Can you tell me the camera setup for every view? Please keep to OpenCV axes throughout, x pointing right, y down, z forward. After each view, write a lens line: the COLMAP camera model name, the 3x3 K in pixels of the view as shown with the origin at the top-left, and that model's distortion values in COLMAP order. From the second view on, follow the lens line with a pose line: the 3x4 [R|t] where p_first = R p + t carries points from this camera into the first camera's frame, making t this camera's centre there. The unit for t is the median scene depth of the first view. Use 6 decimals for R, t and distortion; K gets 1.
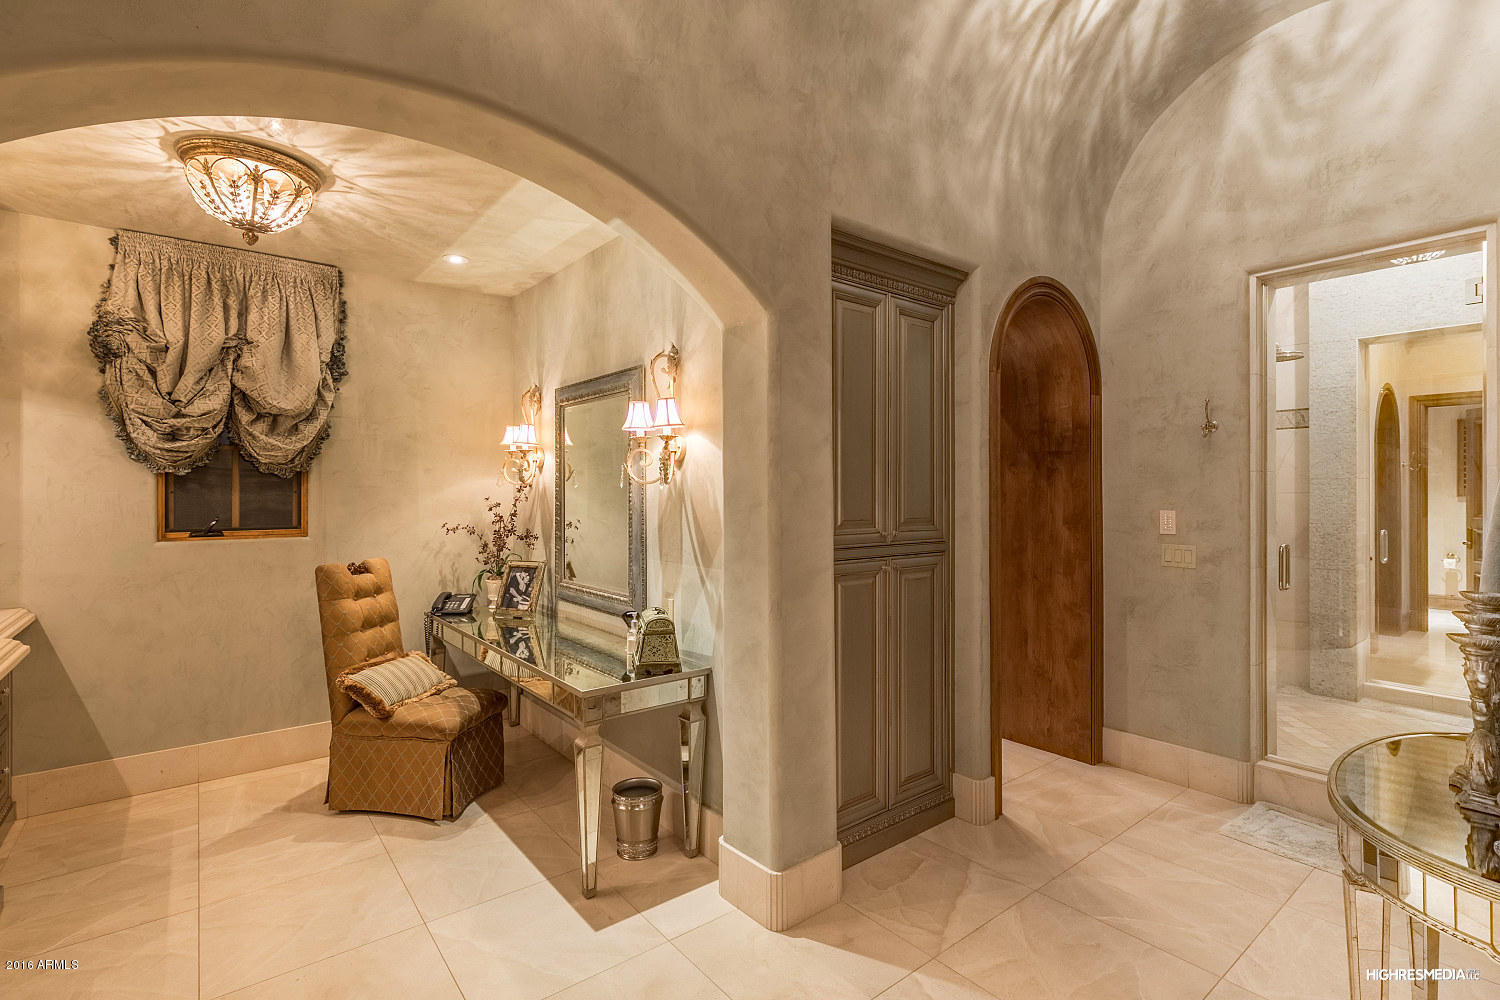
lens RADIAL K [[691.2, 0, 746.8], [0, 691.2, 496.4], [0, 0, 1]] dist [0.000230, -0.000737]
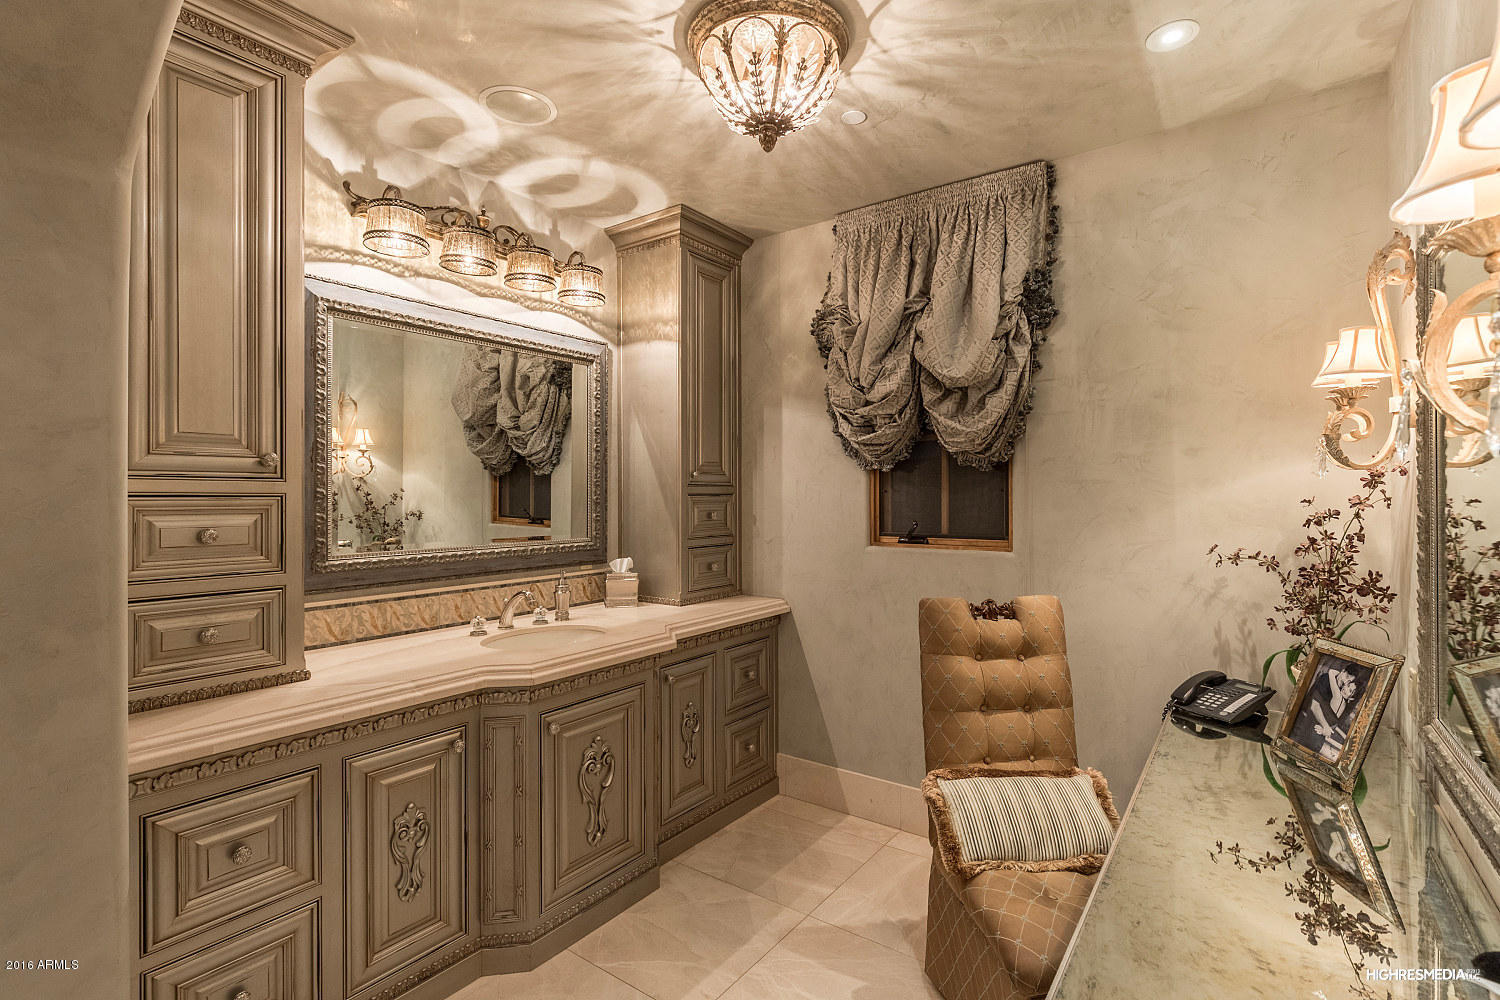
lens RADIAL K [[691.2, 0, 791.4], [0, 691.2, 497.3], [0, 0, 1]] dist [0.000230, -0.000737]
pose [[0.286162, 0.001443, -0.958180, -0.009370], [-0.002343, 0.999997, 0.000806, 0.001434], [0.958179, 0.002014, 0.286164, 0.599656]]
